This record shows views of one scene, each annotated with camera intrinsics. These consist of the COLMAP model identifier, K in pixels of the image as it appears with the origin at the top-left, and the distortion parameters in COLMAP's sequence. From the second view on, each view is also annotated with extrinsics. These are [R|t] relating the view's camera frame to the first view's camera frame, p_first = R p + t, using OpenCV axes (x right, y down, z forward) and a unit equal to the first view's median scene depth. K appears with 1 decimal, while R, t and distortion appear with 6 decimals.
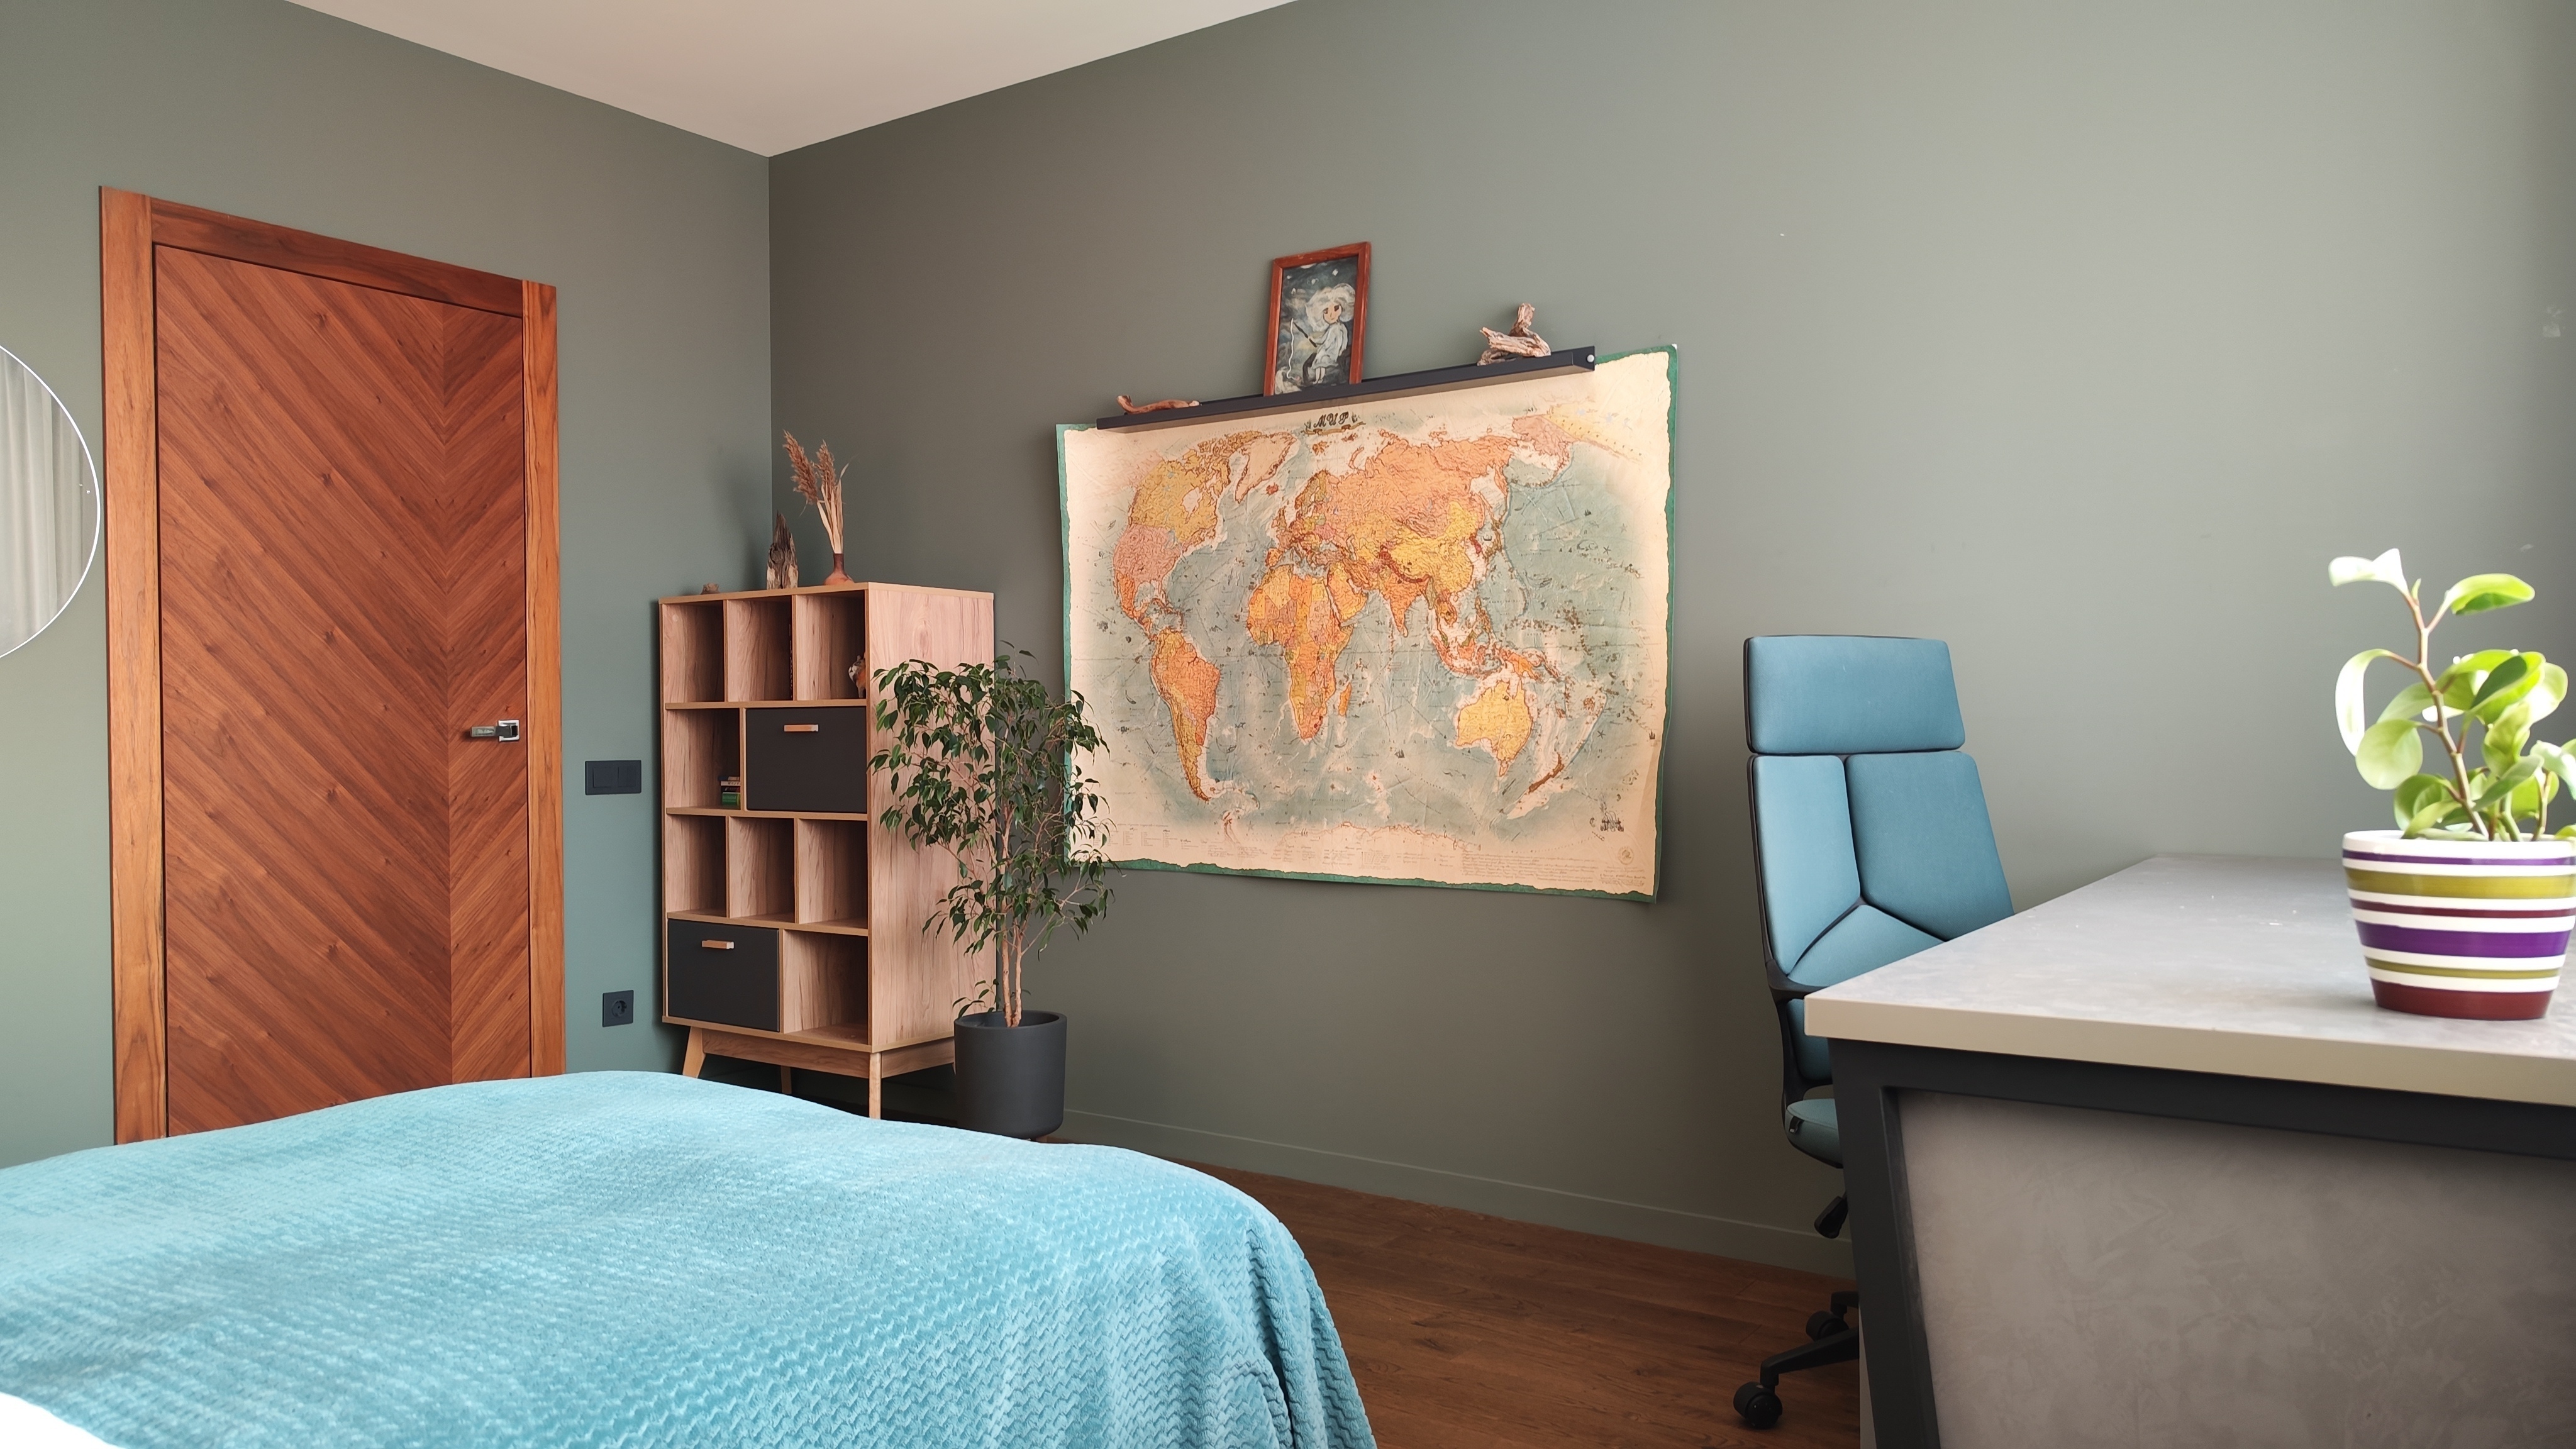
lens RADIAL K [[1741.1, 0, 1276.0], [0, 1741.1, 735.2], [0, 0, 1]] dist [0.025486, -0.023546]
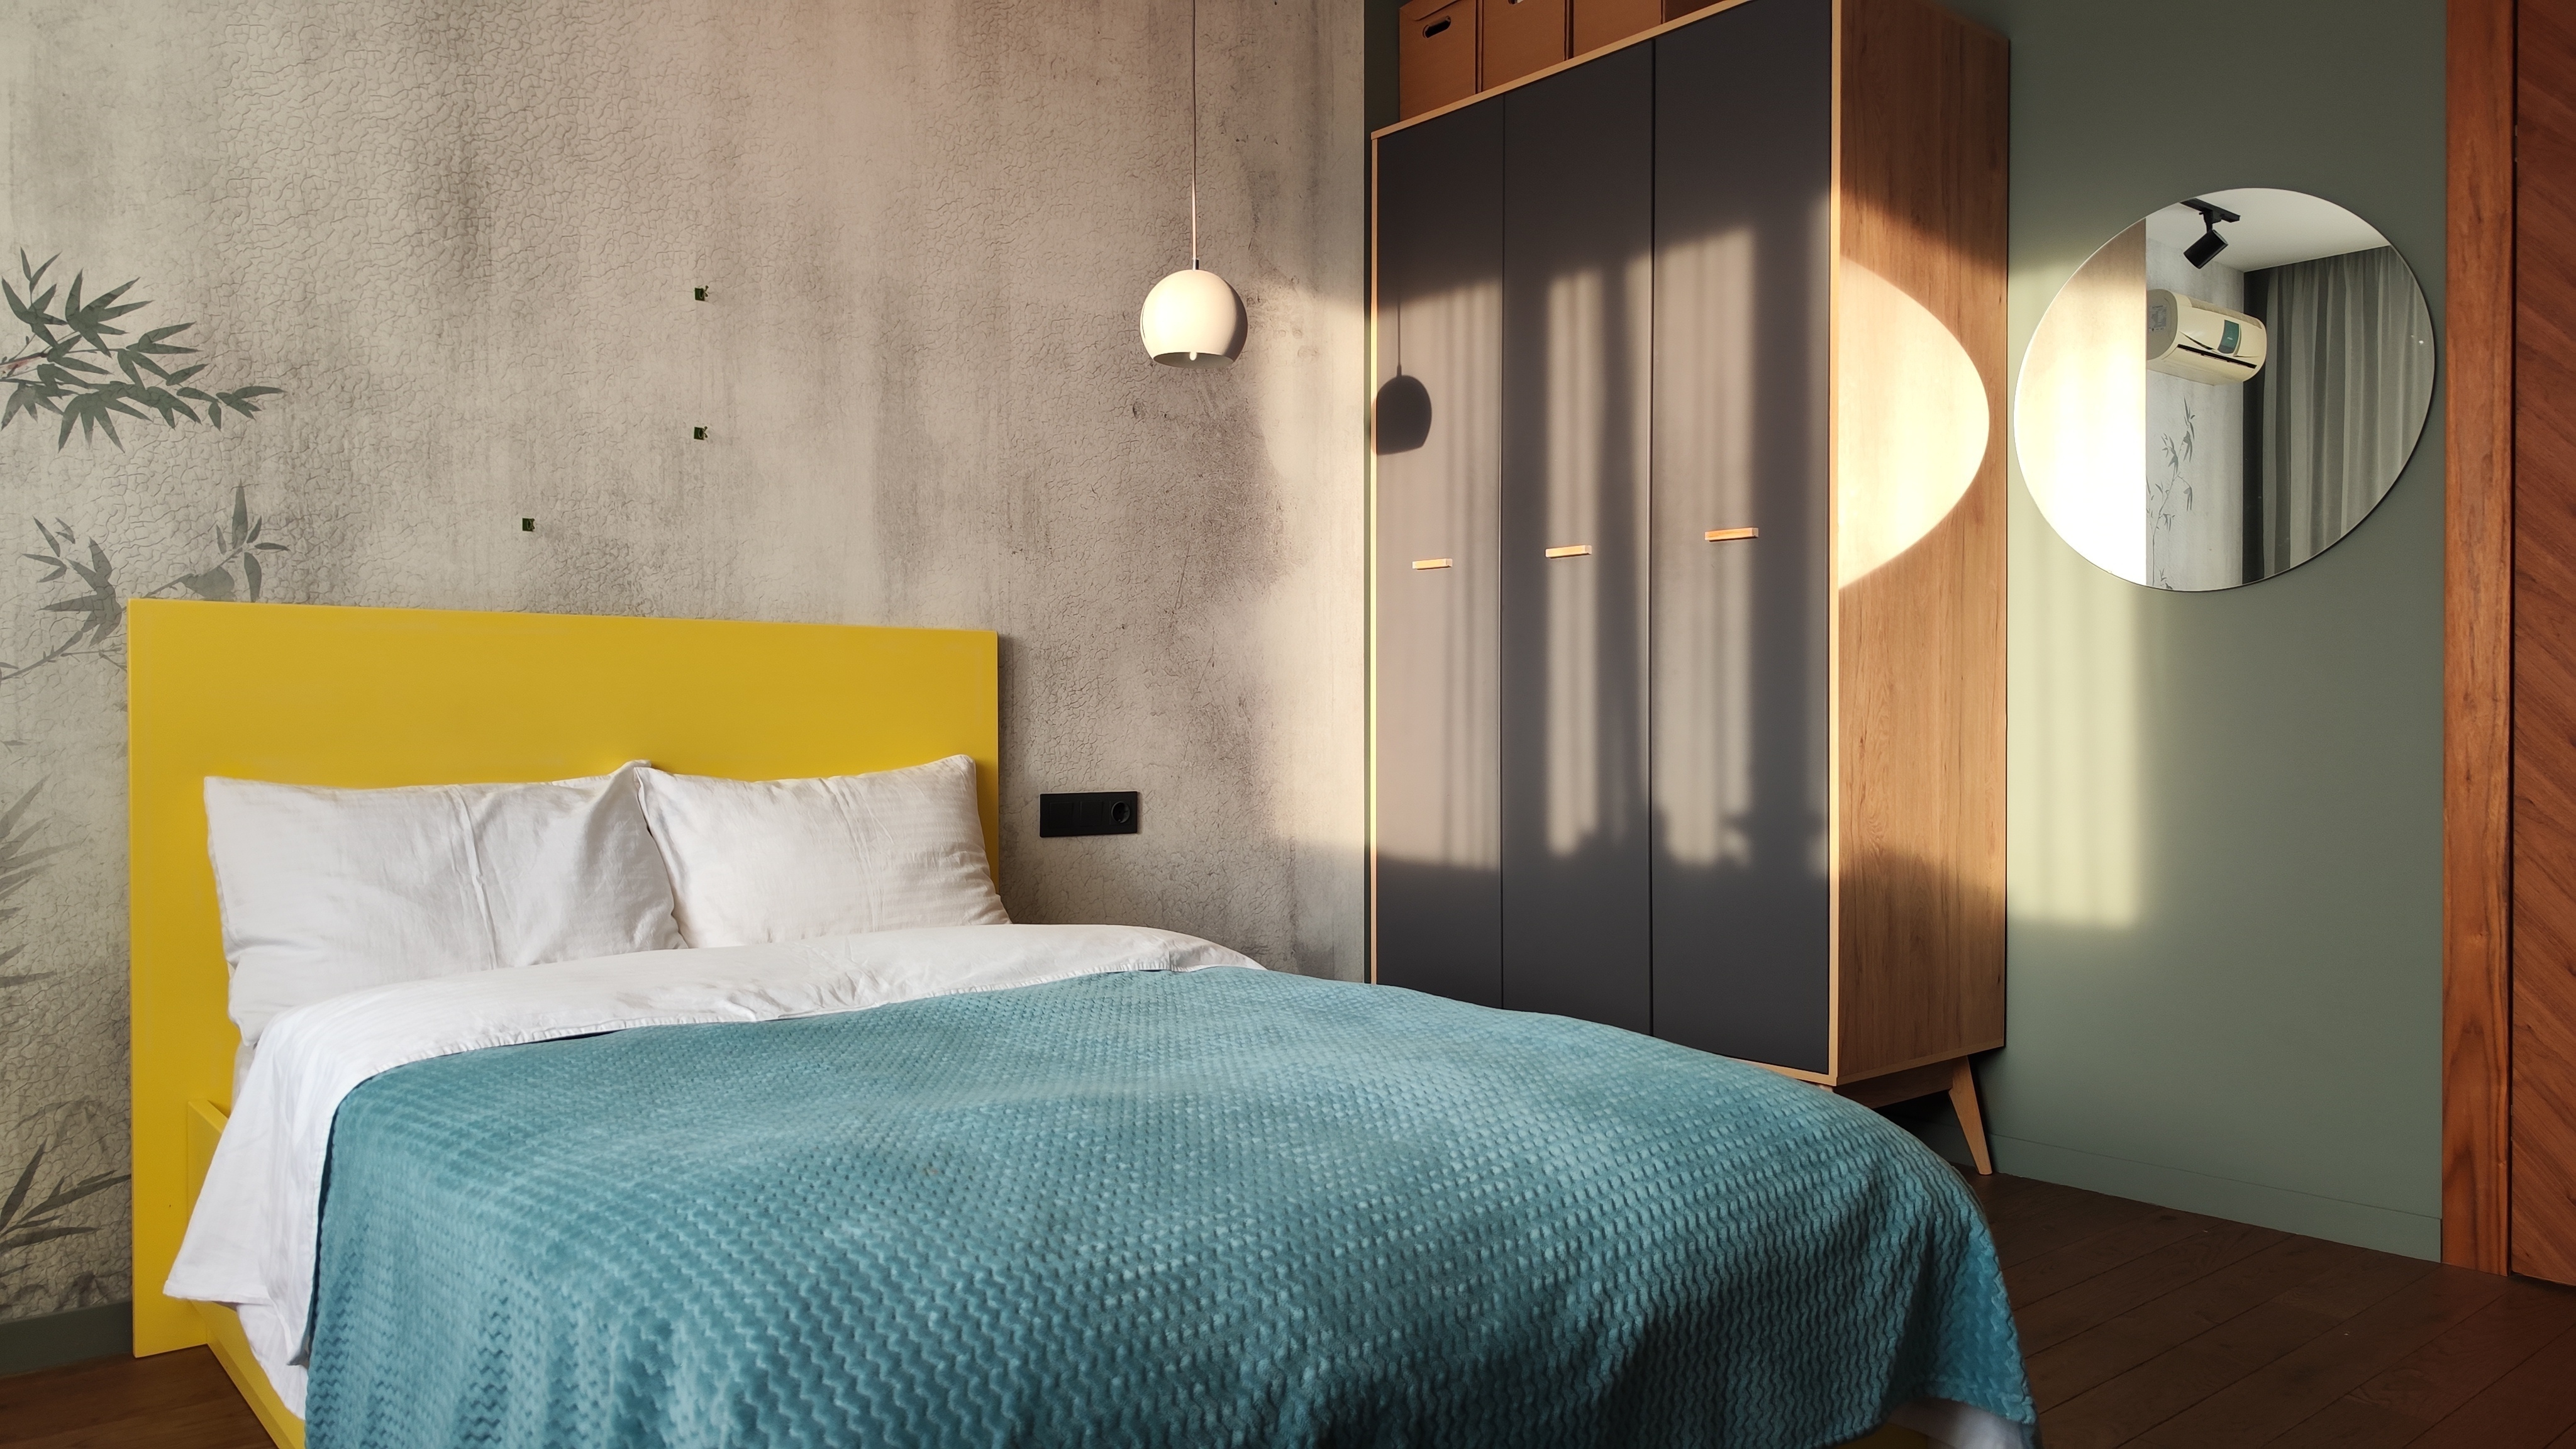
lens RADIAL K [[1725.0, 0, 1278.8], [0, 1725.0, 727.8], [0, 0, 1]] dist [0.020748, -0.026967]
pose [[-0.267712, 0.009462, -0.963452, 0.223094], [-0.002870, 0.999940, 0.010618, 0.030566], [0.963495, 0.005608, -0.267669, 0.656615]]
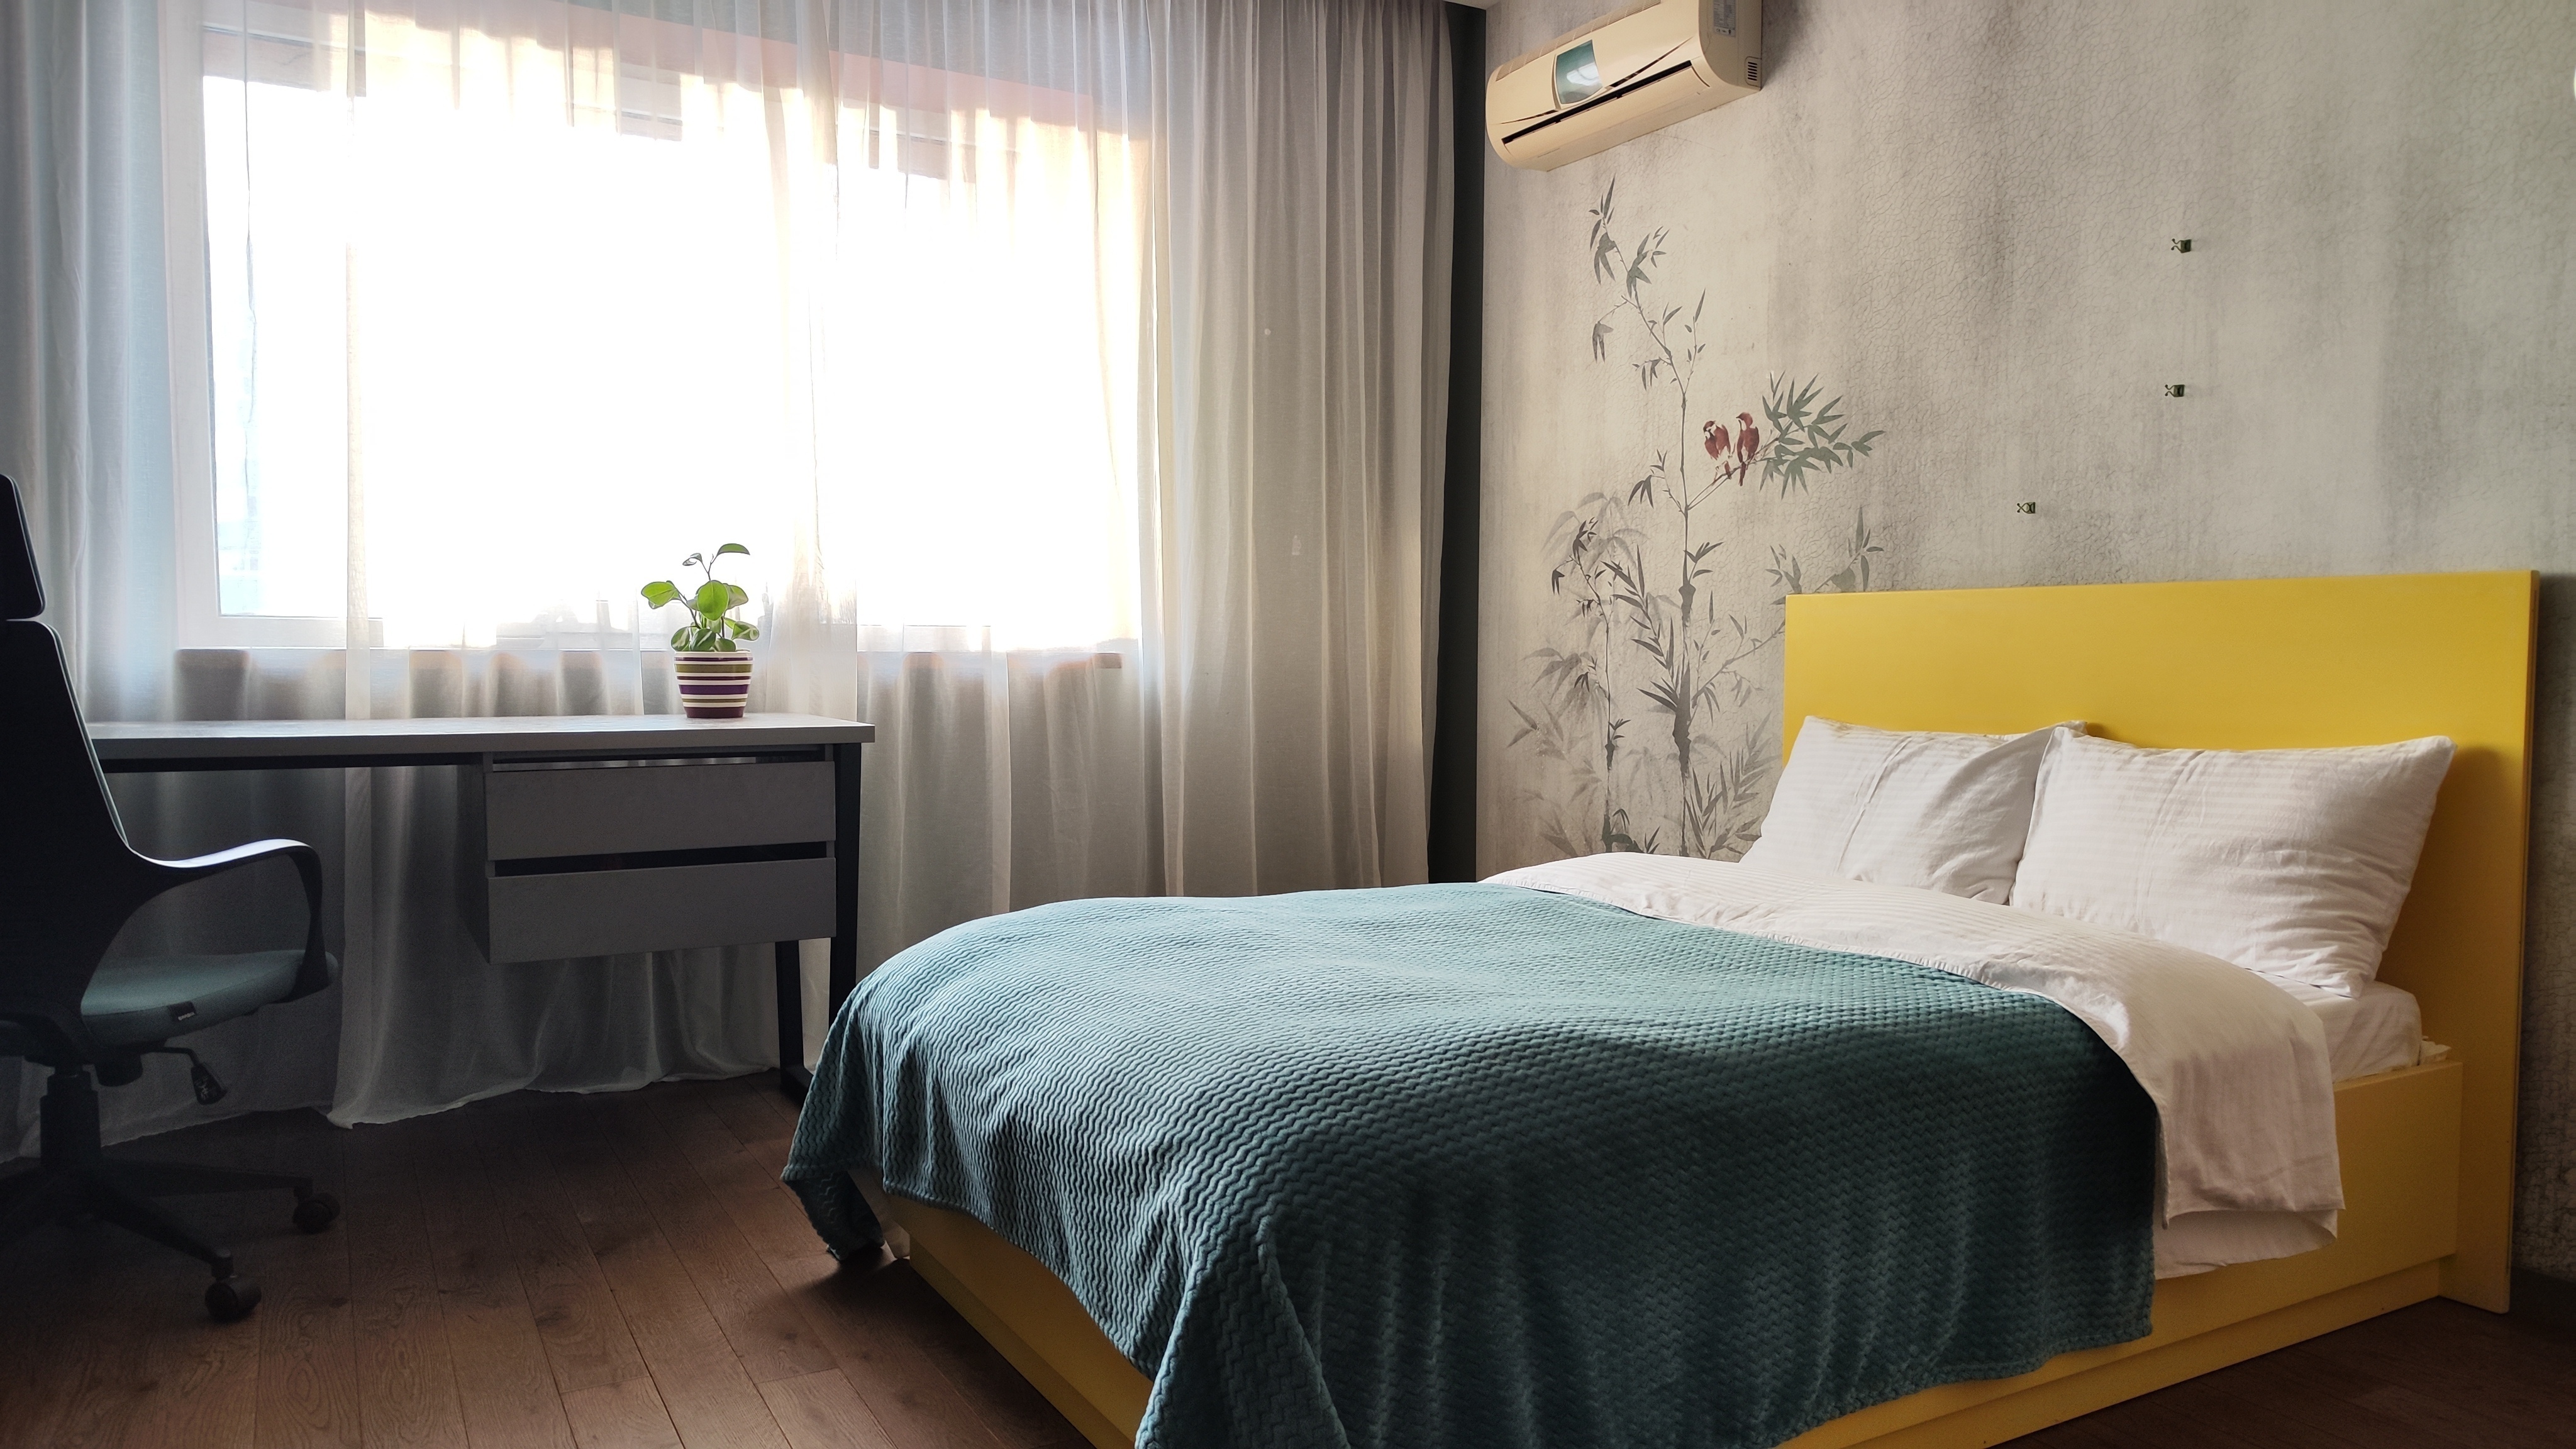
lens RADIAL K [[1737.1, 0, 1301.2], [0, 1737.1, 719.3], [0, 0, 1]] dist [0.032524, -0.035047]
pose [[-0.906537, -0.015927, 0.421825, -0.436308], [0.003098, 0.999010, 0.044379, 0.016198], [-0.422115, 0.041538, -0.905590, 1.062038]]
